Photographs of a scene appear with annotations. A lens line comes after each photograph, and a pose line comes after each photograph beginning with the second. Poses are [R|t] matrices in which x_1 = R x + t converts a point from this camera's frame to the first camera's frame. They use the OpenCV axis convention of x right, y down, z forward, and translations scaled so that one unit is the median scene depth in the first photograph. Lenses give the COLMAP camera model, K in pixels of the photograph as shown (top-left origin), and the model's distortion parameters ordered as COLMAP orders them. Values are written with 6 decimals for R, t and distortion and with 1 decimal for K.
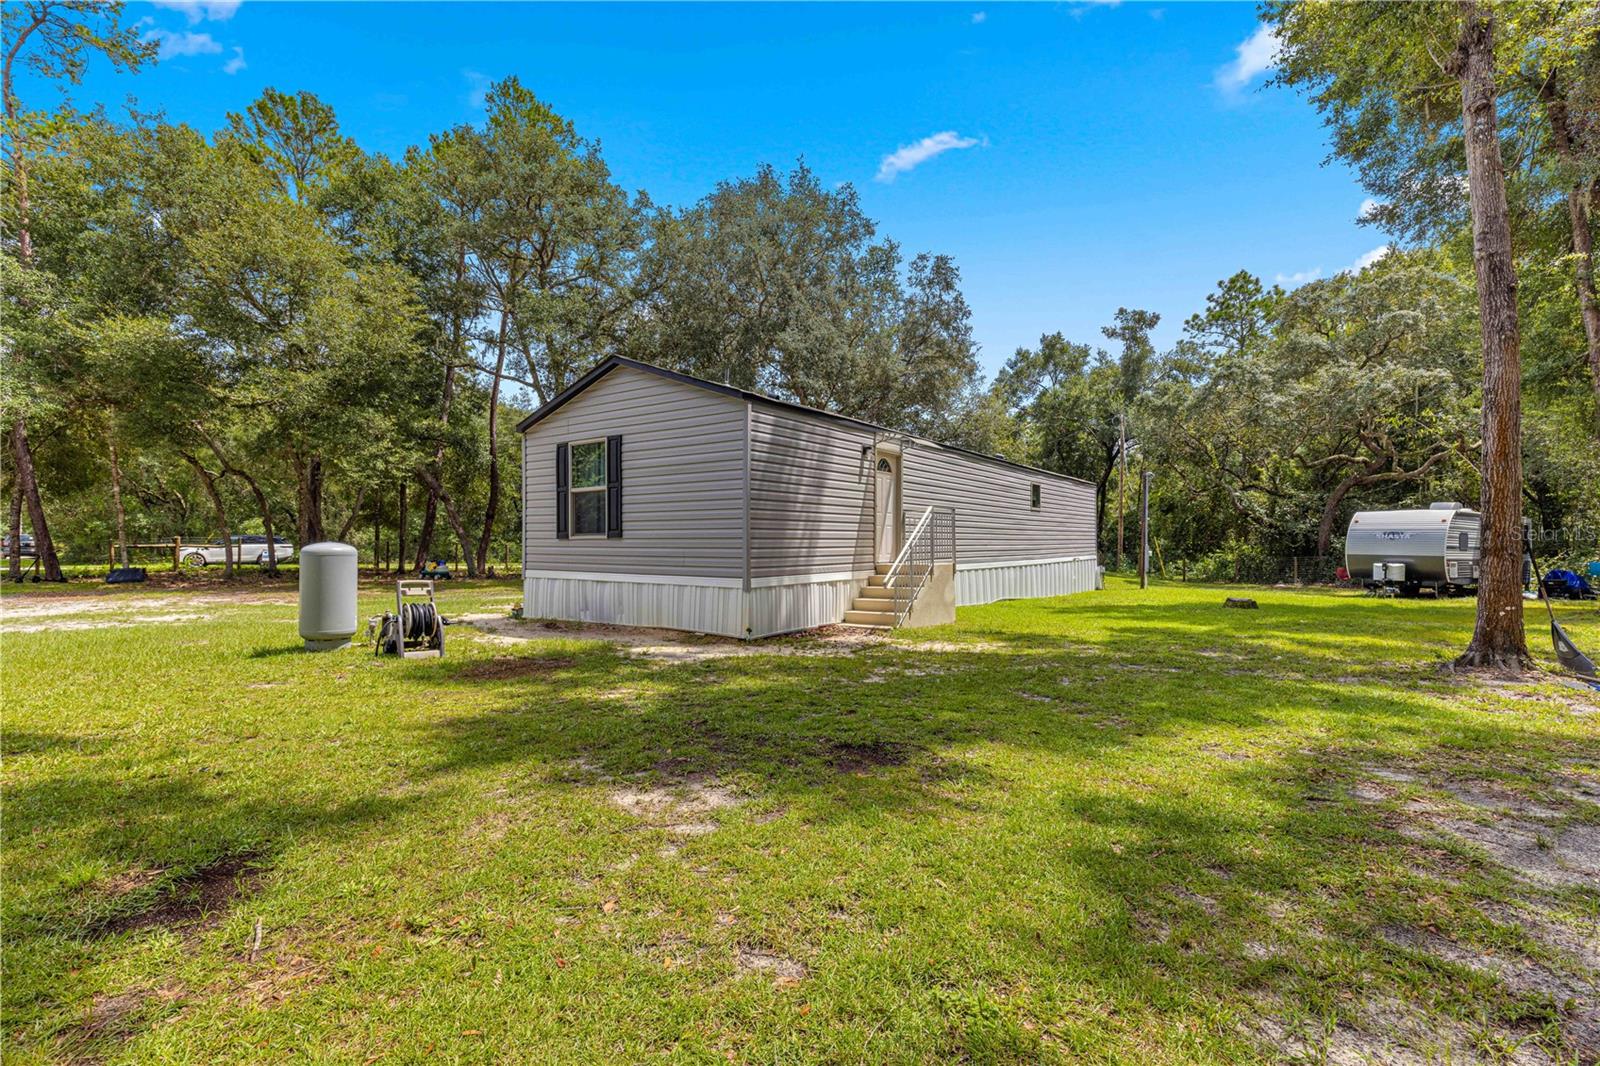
lens RADIAL K [[714.0, 0, 800.3], [0, 714.0, 539.0], [0, 0, 1]] dist [0.004620, -0.000103]
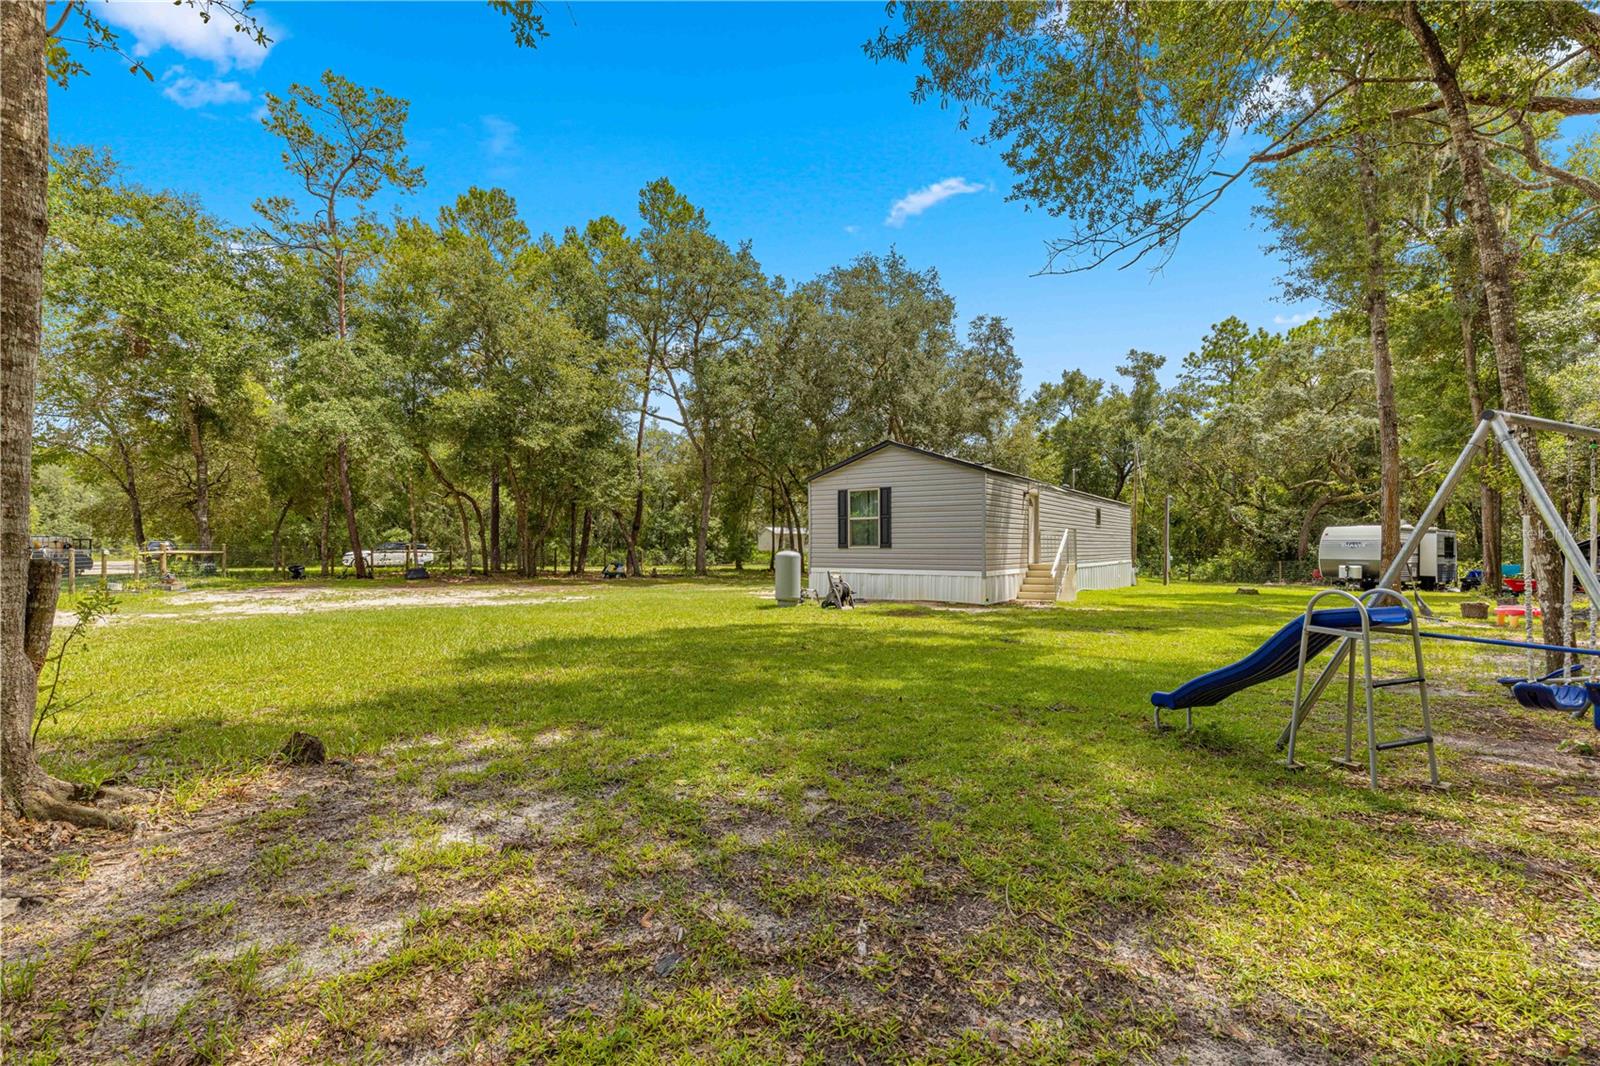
lens RADIAL K [[714.0, 0, 800.3], [0, 714.0, 539.0], [0, 0, 1]] dist [0.004620, -0.000103]
pose [[0.999804, 0.001005, 0.019773, -0.160794], [-0.000851, 0.999969, -0.007809, -0.003038], [-0.019780, 0.007791, 0.999774, -0.219495]]
